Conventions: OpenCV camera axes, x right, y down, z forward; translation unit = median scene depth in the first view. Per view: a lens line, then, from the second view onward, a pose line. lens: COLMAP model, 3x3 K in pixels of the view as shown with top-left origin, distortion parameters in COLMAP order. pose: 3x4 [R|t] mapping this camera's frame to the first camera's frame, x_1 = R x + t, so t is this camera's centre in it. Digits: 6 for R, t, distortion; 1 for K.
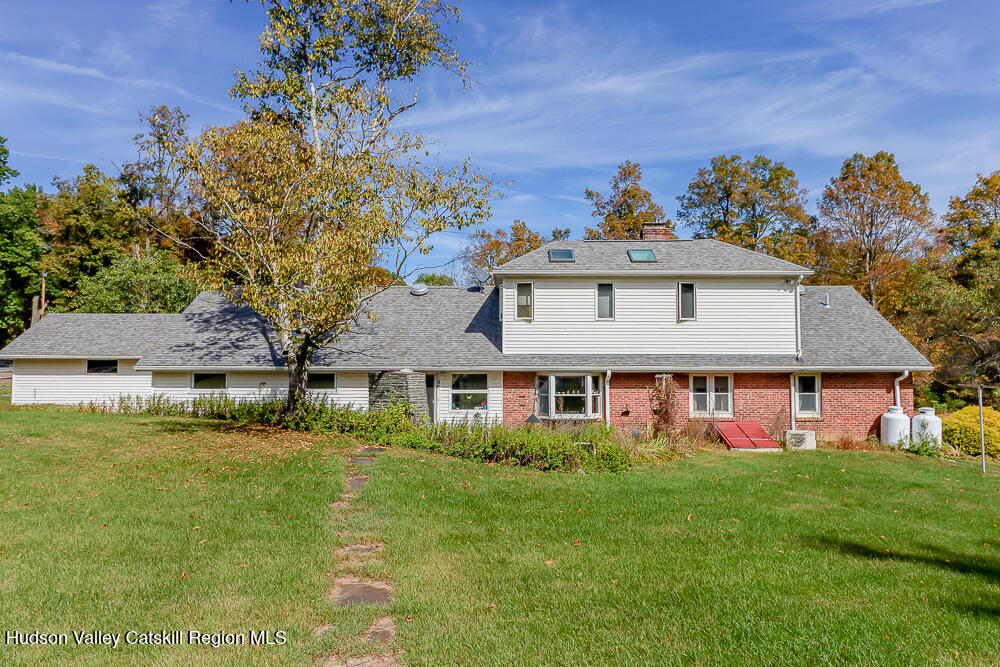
lens RADIAL K [[744.5, 0, 493.1], [0, 744.5, 326.3], [0, 0, 1]] dist [-0.002113, 0.000007]
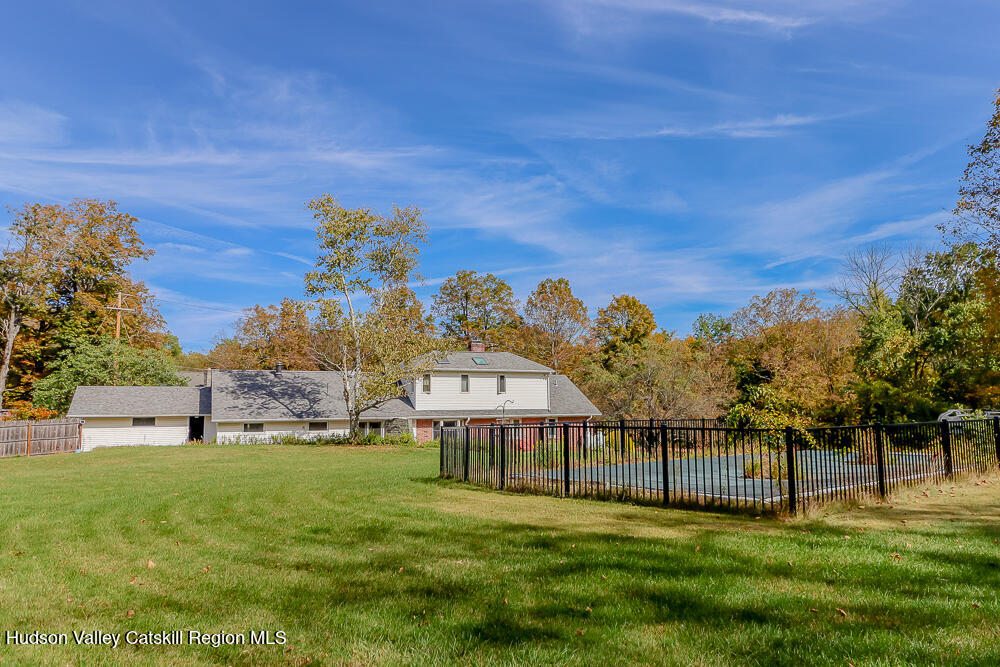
lens RADIAL K [[682.4, 0, 504.9], [0, 682.4, 334.0], [0, 0, 1]] dist [0.013319, 0.000965]
pose [[0.910524, 0.034155, 0.412042, -0.520353], [-0.005250, 0.997457, -0.071081, -0.036540], [-0.413422, 0.062558, 0.908388, -0.748599]]
